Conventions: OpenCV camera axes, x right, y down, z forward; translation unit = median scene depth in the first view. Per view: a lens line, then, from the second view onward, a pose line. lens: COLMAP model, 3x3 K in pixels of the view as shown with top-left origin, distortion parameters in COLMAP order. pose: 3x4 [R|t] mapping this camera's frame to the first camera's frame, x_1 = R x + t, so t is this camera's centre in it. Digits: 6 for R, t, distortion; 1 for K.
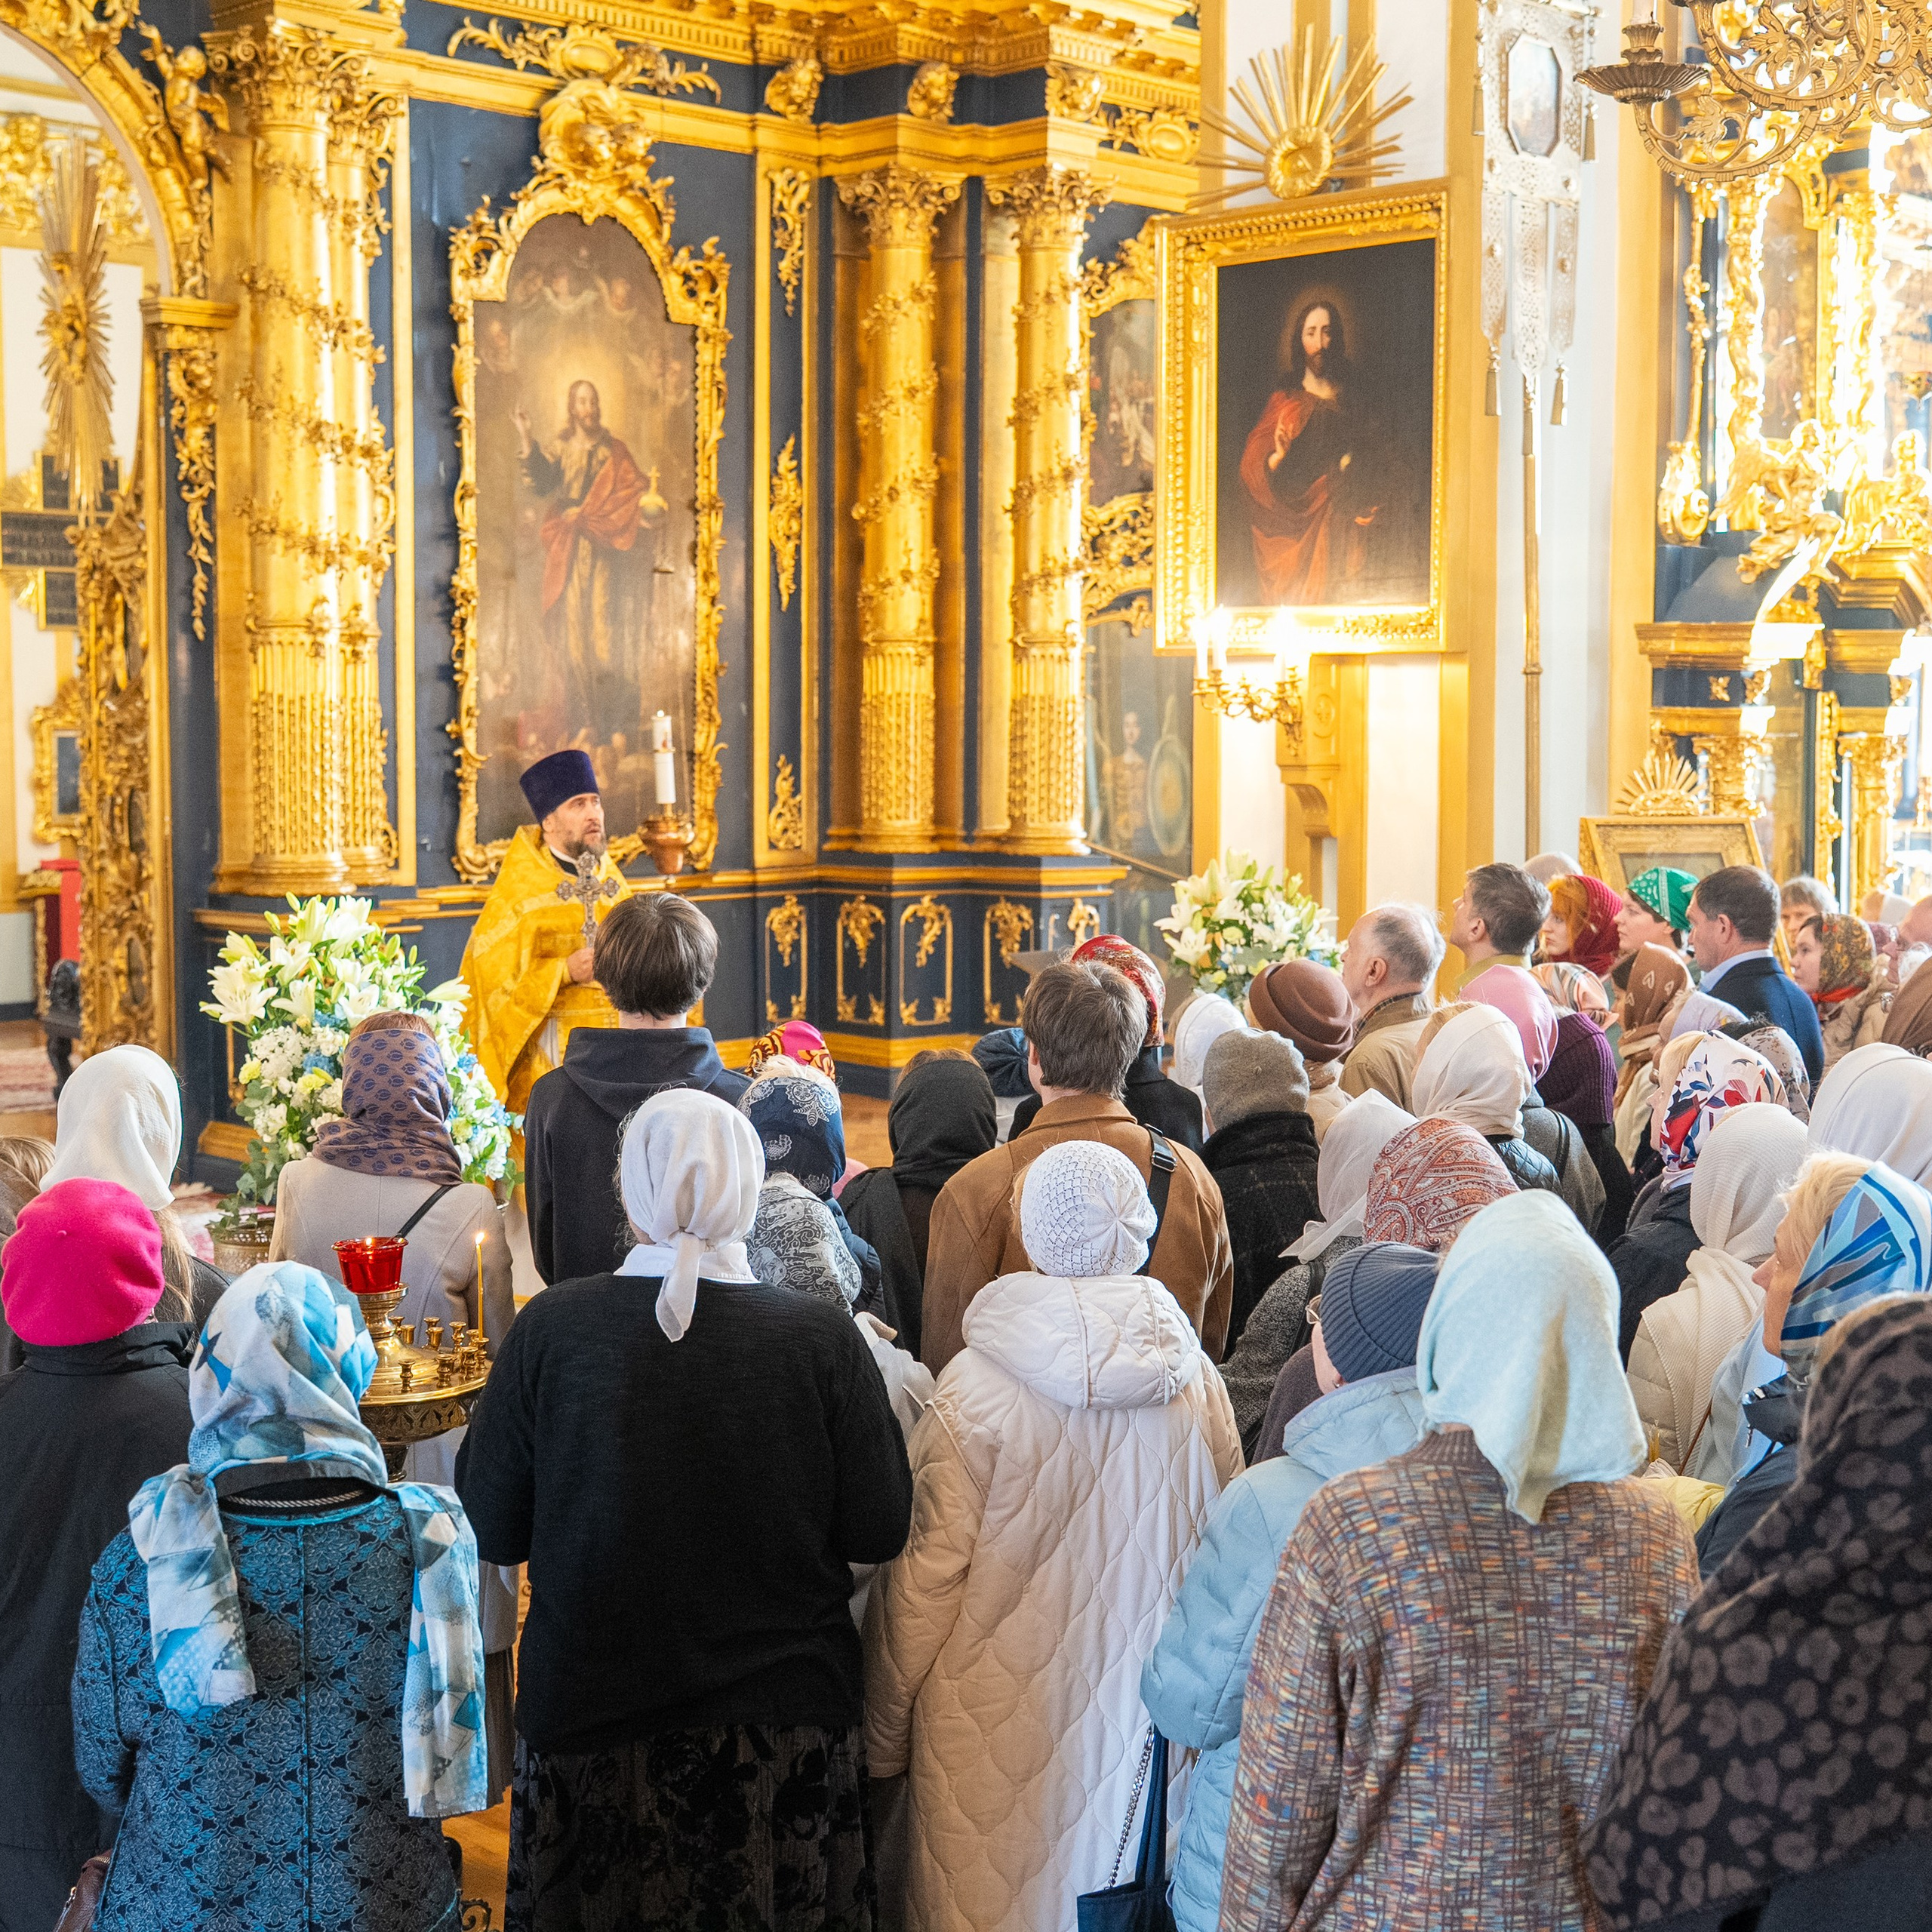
lens RADIAL K [[2928.1, 0, 966.0], [0, 2928.1, 966.0], [0, 0, 1]] dist [-0.024775, 0.120079]
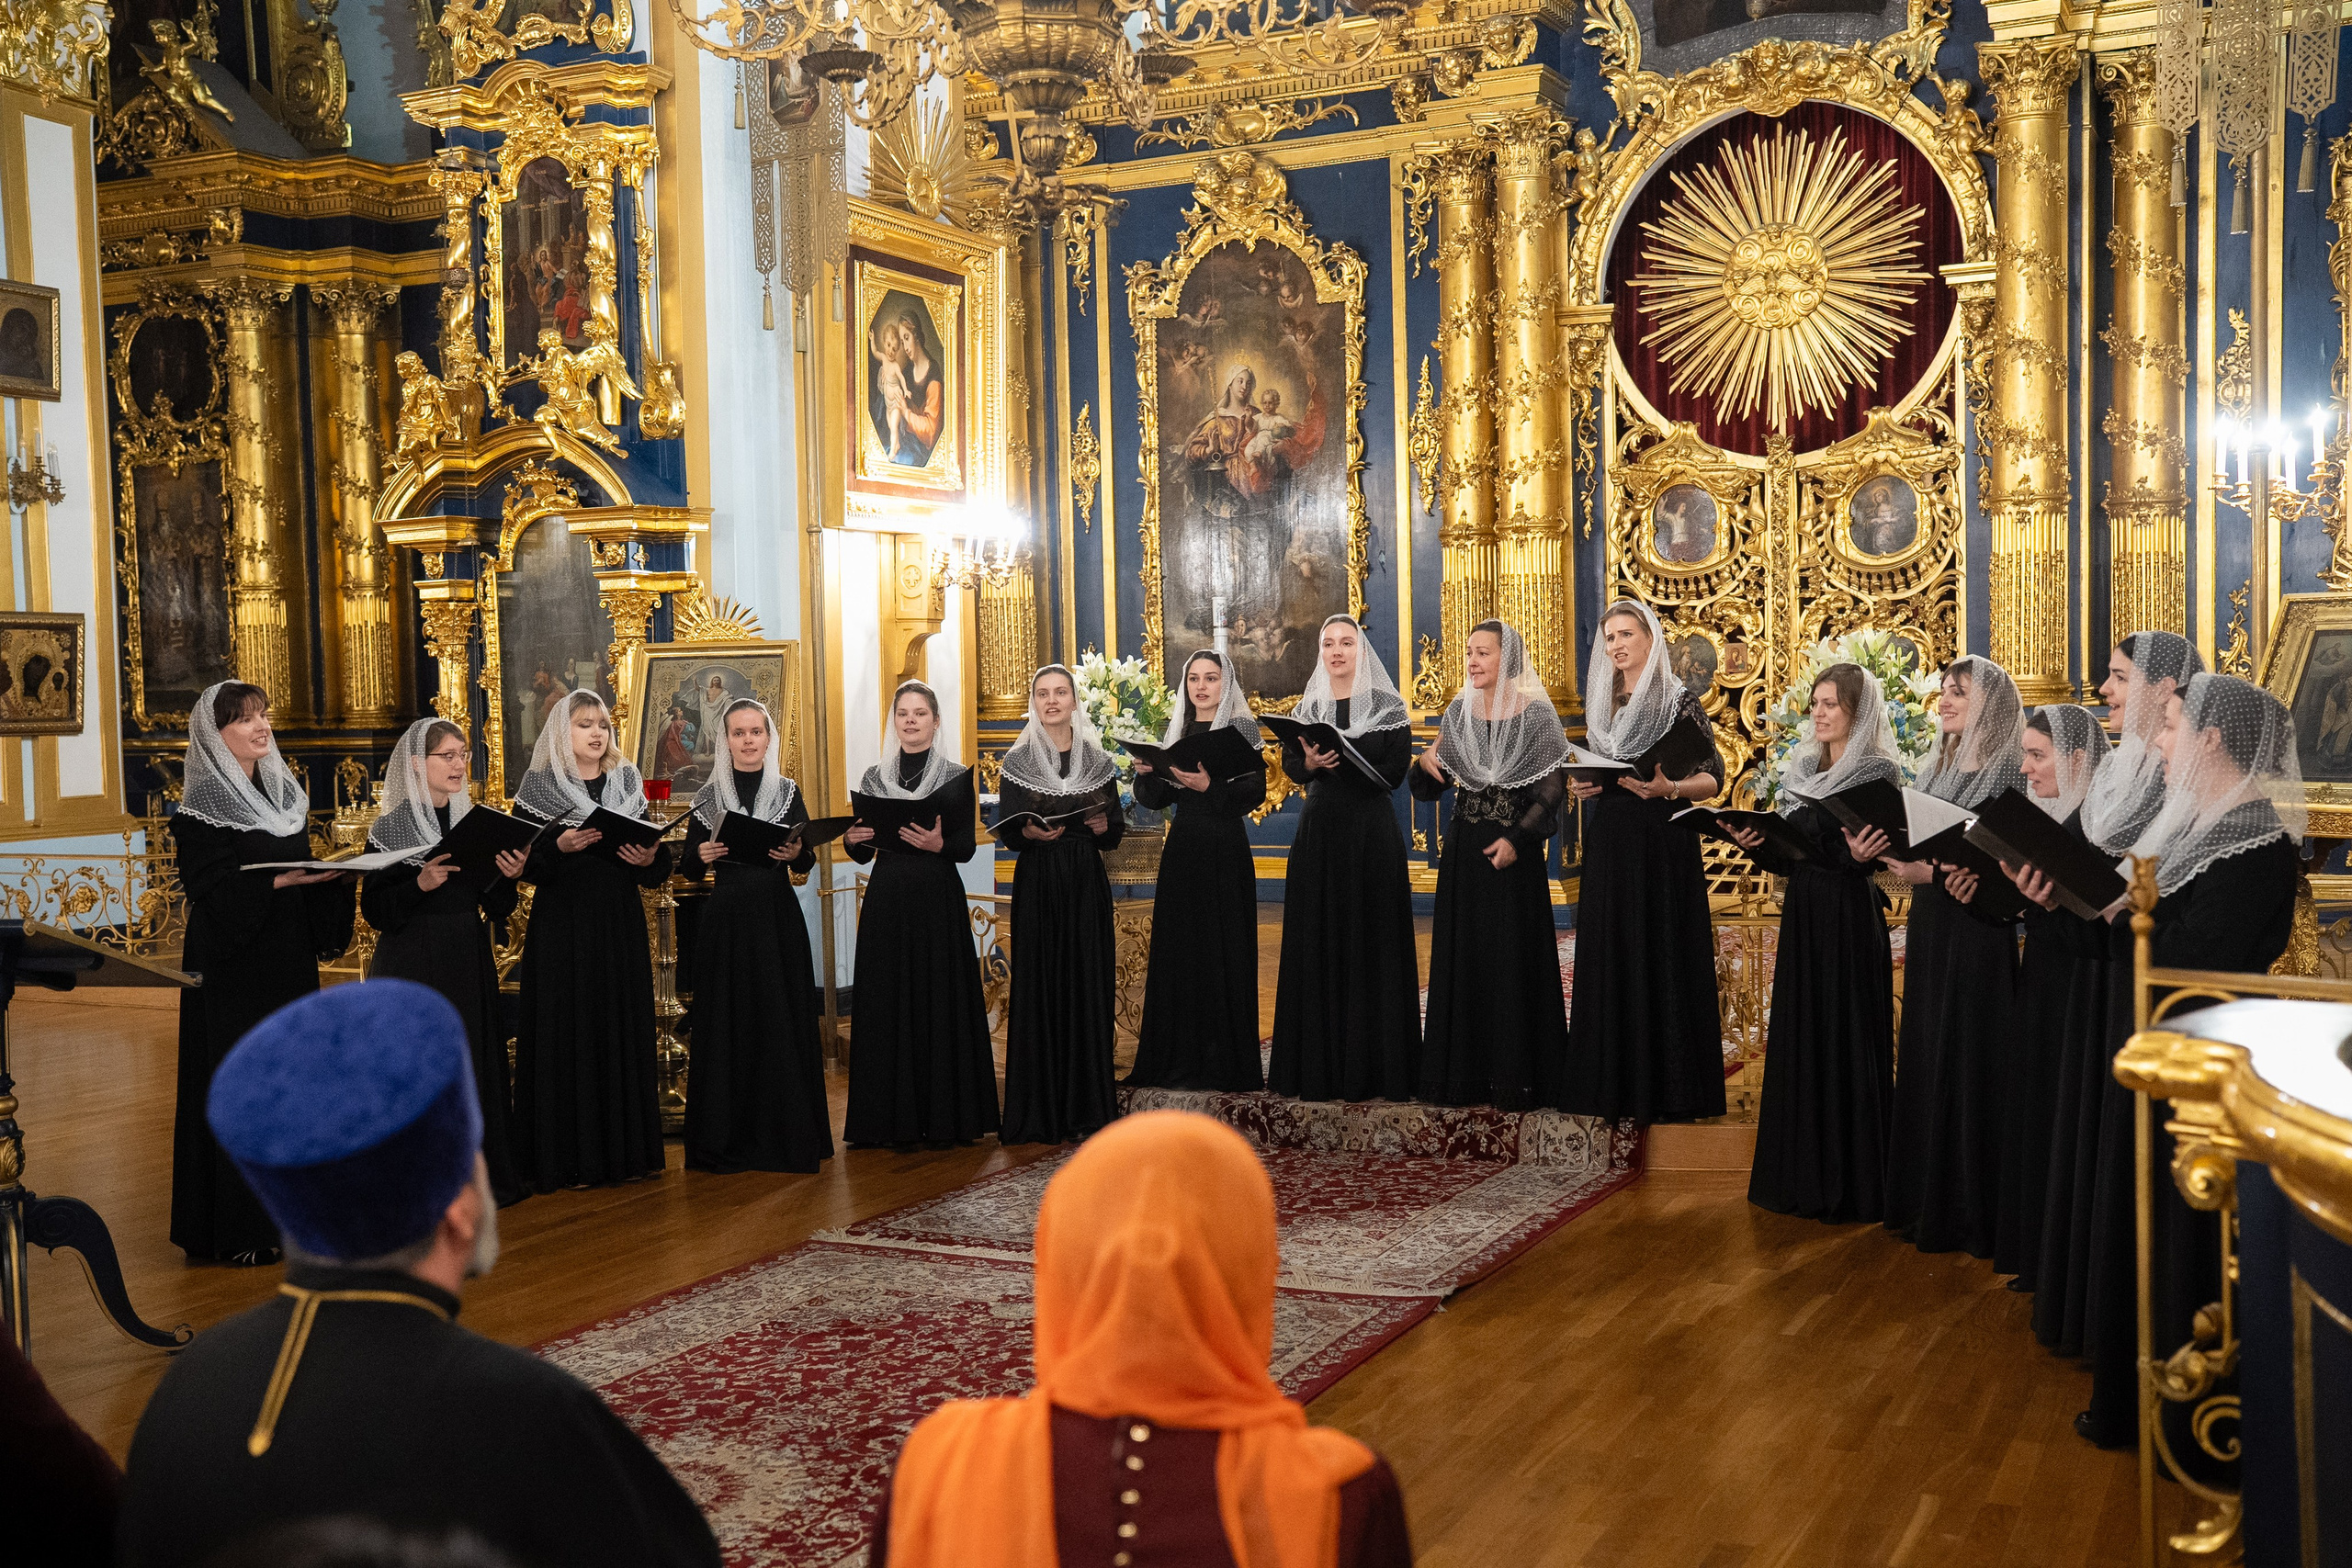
lens RADIAL K [[2369.2, 0, 1183.2], [0, 2369.2, 782.3], [0, 0, 1]] dist [-0.046666, 0.222558]
pose [[0.317177, 0.030414, -0.947878, 0.530291], [-0.059307, 0.998165, 0.012182, 0.014633], [0.946510, 0.052352, 0.318399, 0.261102]]
